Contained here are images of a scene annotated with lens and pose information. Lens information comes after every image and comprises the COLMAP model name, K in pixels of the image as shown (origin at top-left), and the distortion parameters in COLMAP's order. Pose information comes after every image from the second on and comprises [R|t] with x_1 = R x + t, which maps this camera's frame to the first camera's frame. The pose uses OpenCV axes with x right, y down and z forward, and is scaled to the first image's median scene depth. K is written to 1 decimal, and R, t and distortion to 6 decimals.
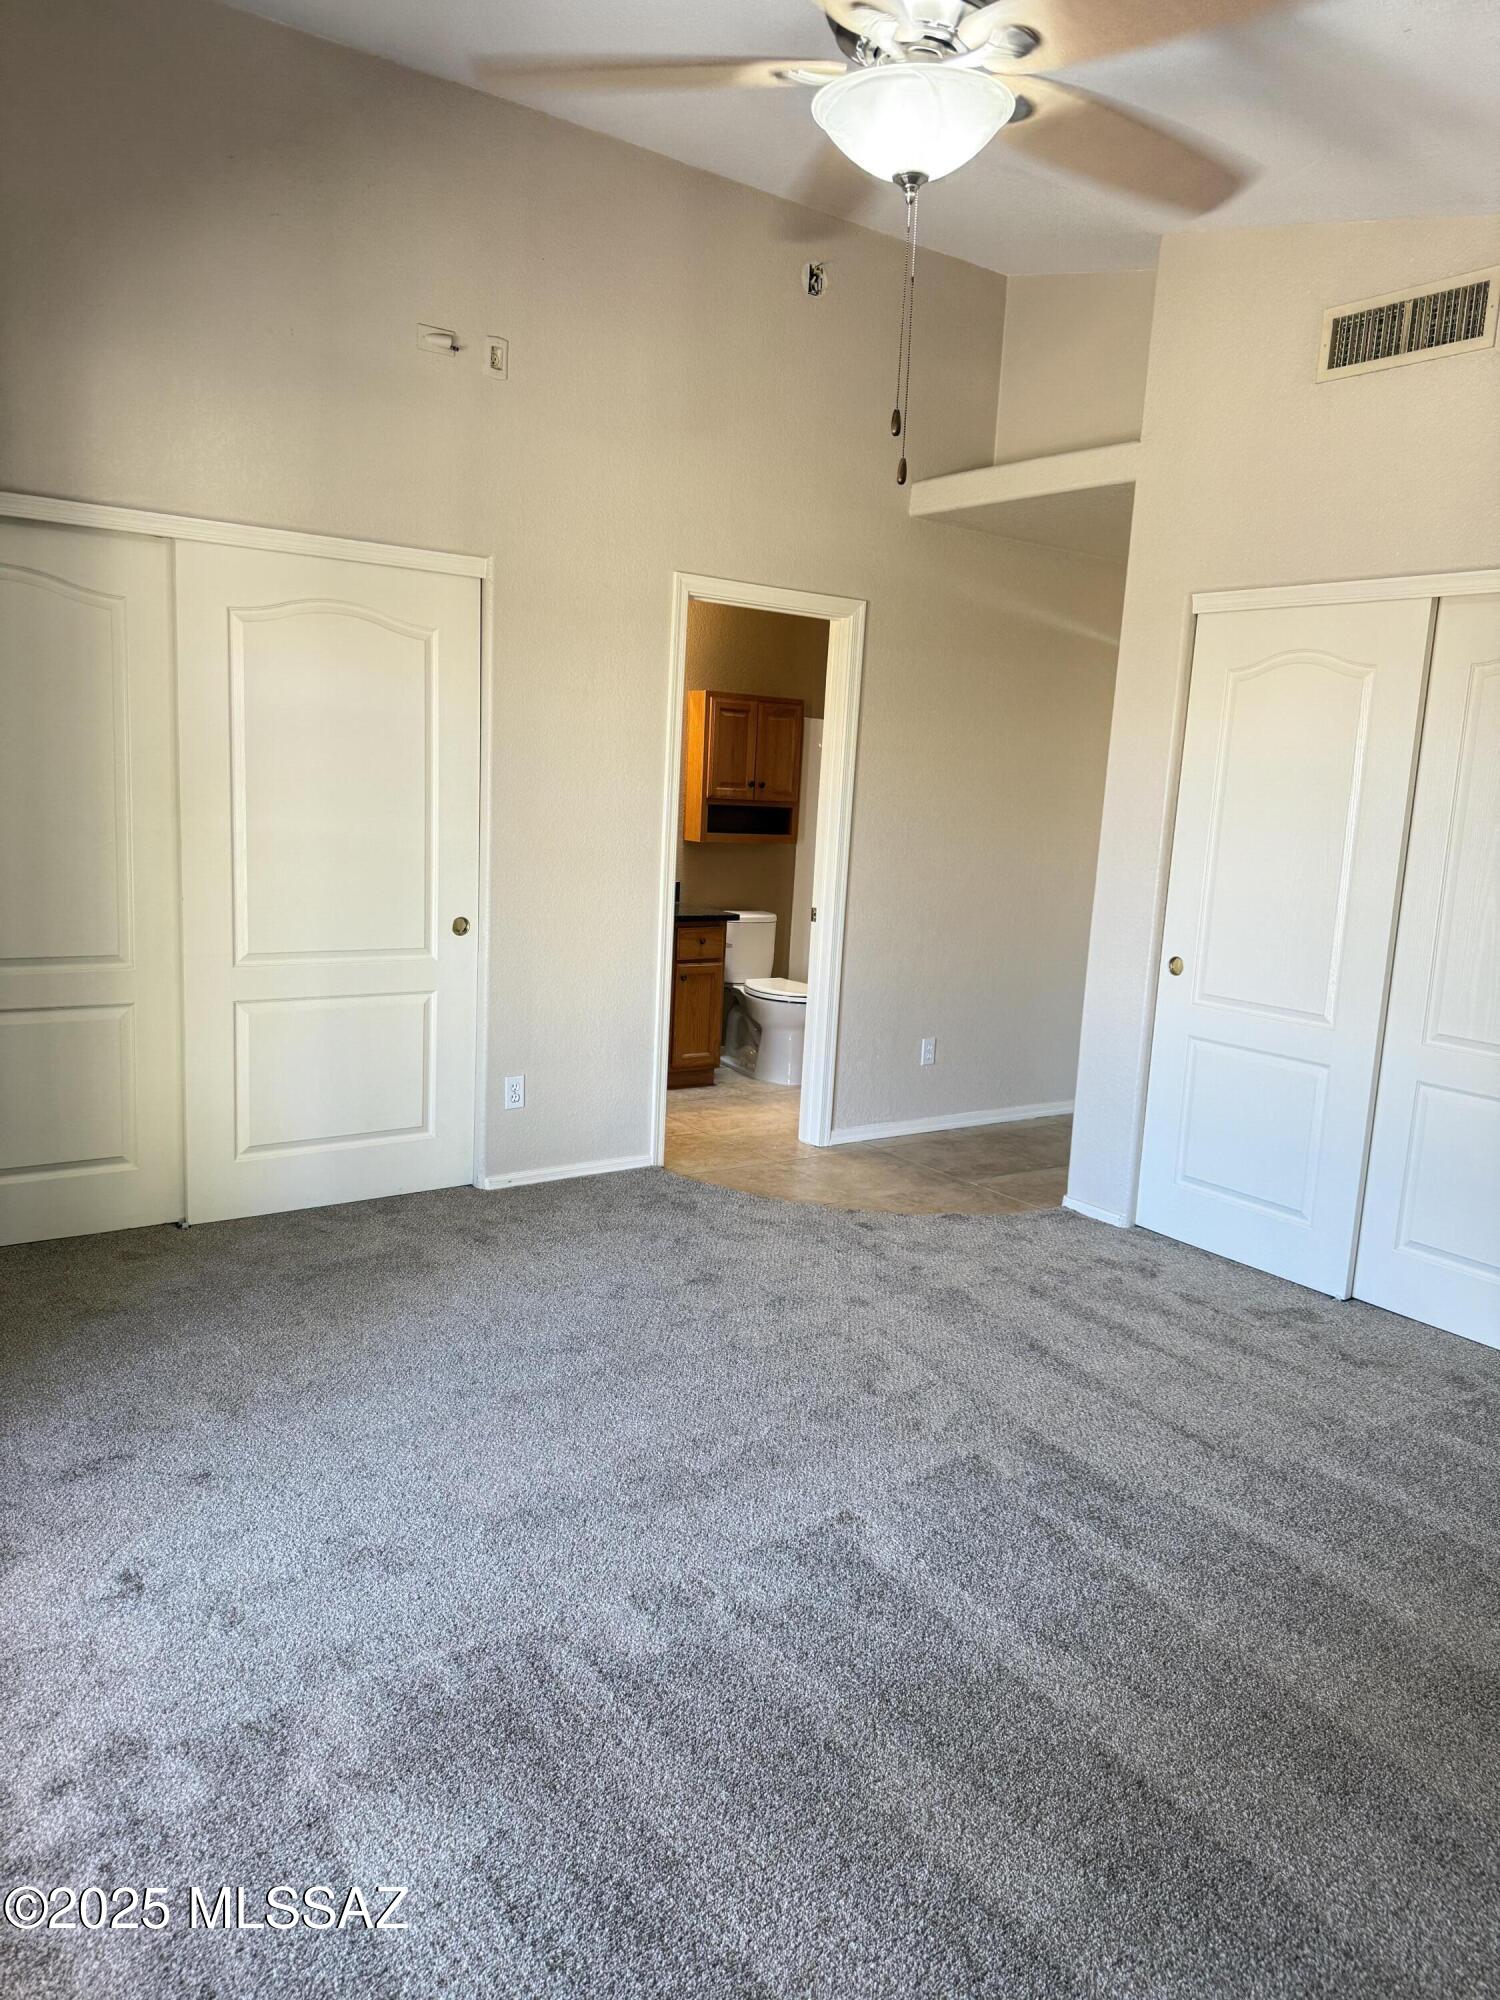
lens RADIAL K [[1418.2, 0, 750.0], [0, 1418.2, 1000.0], [0, 0, 1]] dist [0.162977, -0.292692]
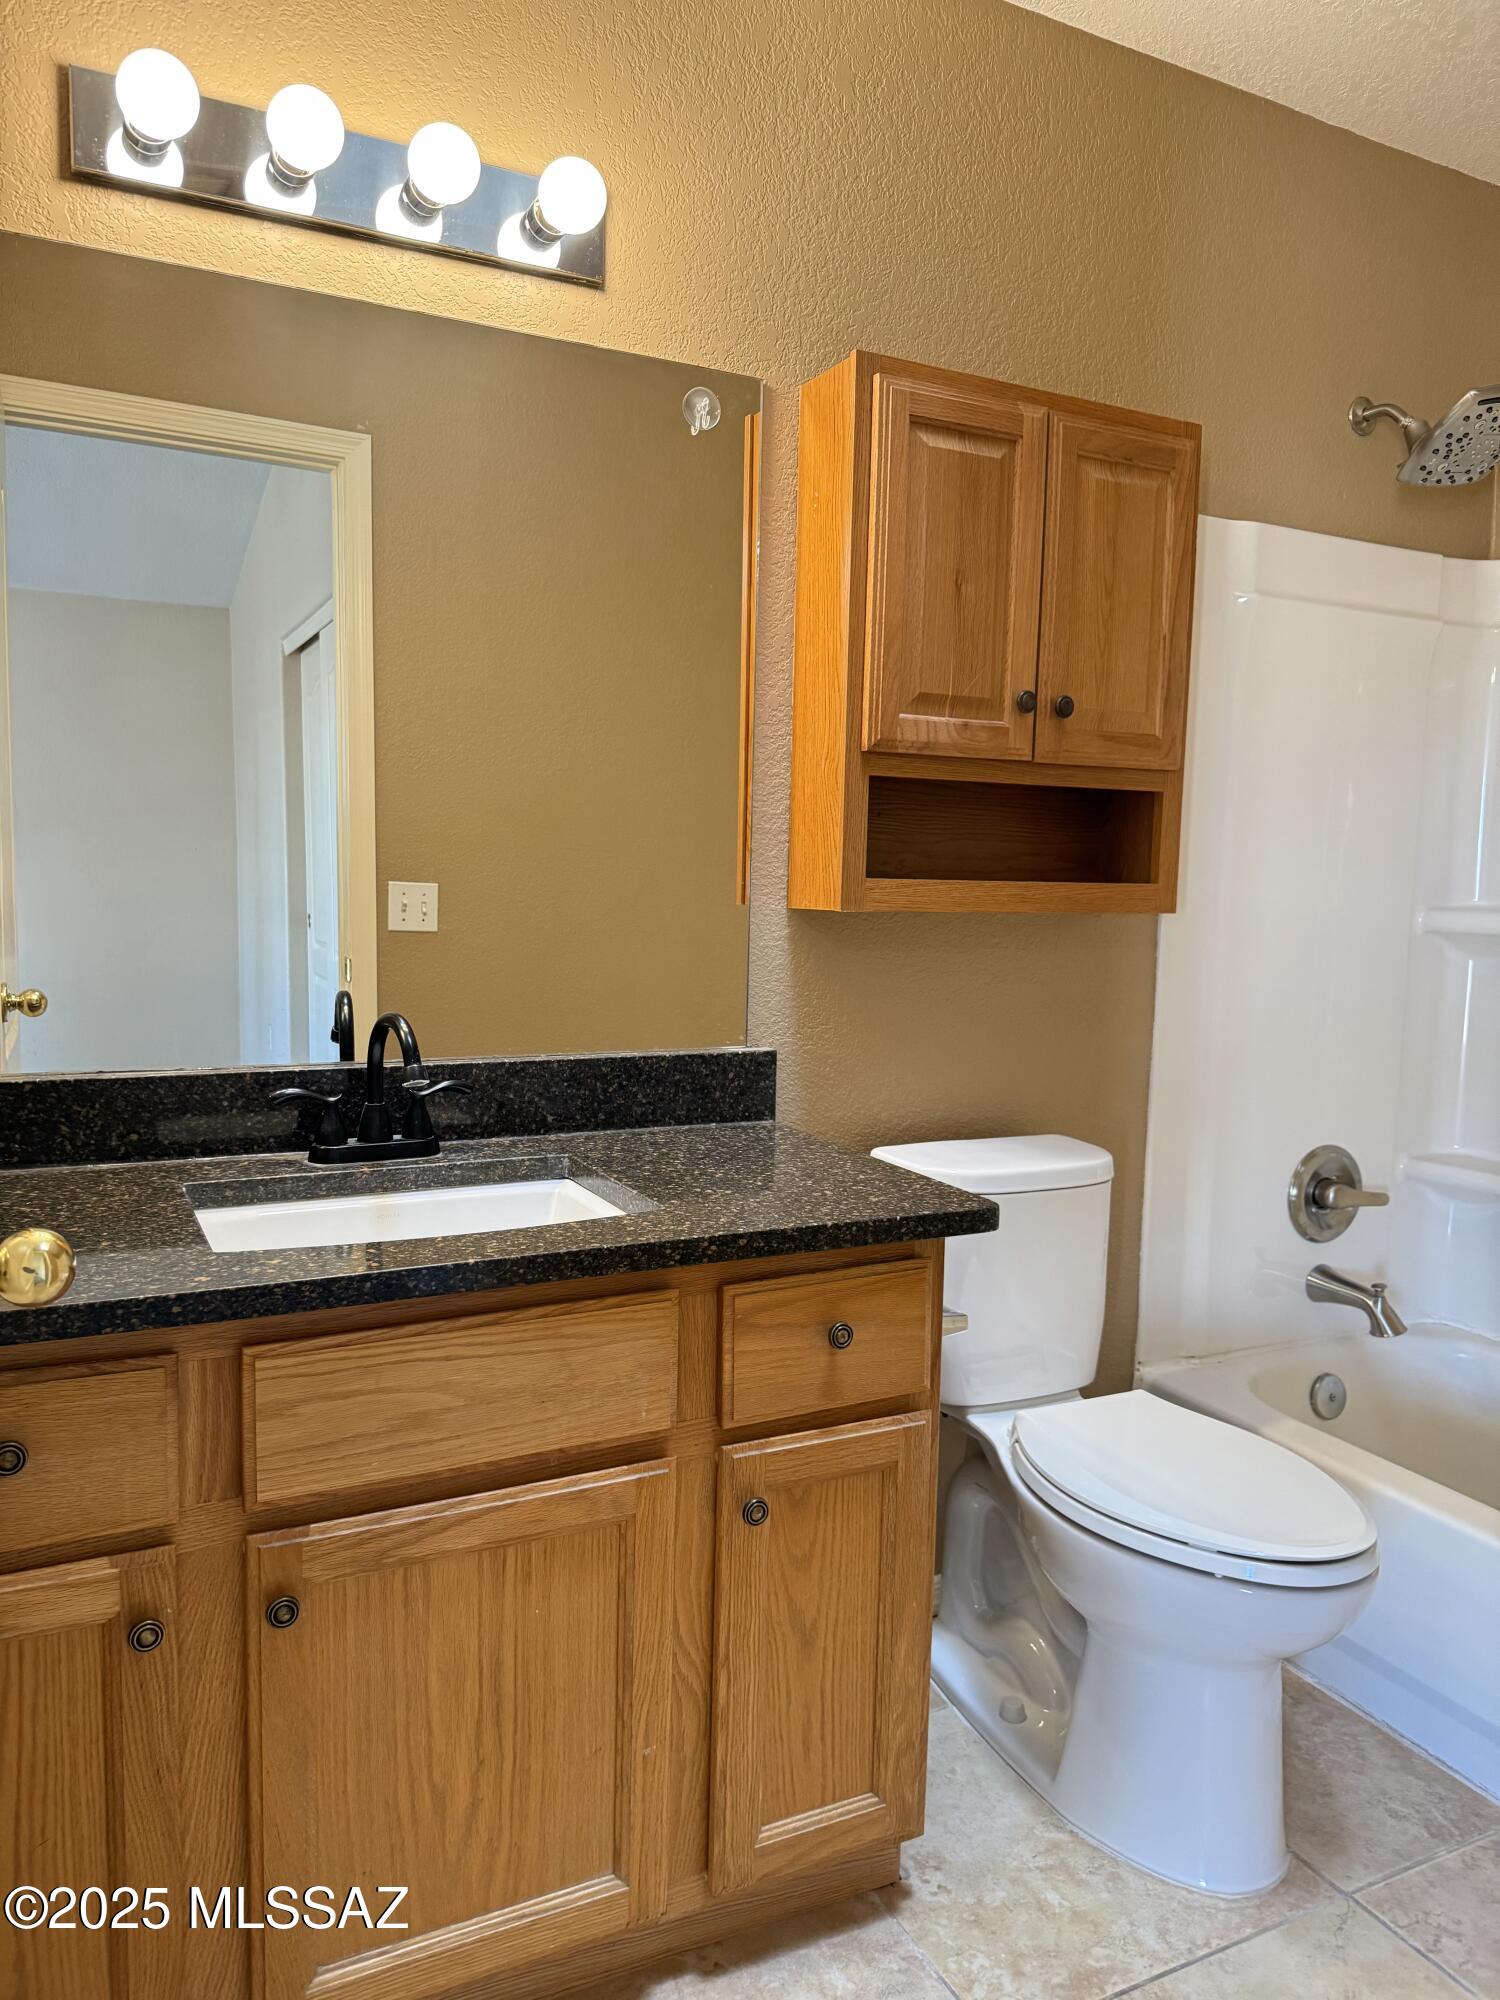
lens RADIAL K [[1418.2, 0, 750.0], [0, 1418.2, 1000.0], [0, 0, 1]] dist [0.162977, -0.292692]
pose [[0.990265, -0.012500, -0.138631, -0.014412], [0.002072, 0.997173, -0.075107, -0.071896], [0.139178, 0.074088, 0.987492, 0.717061]]
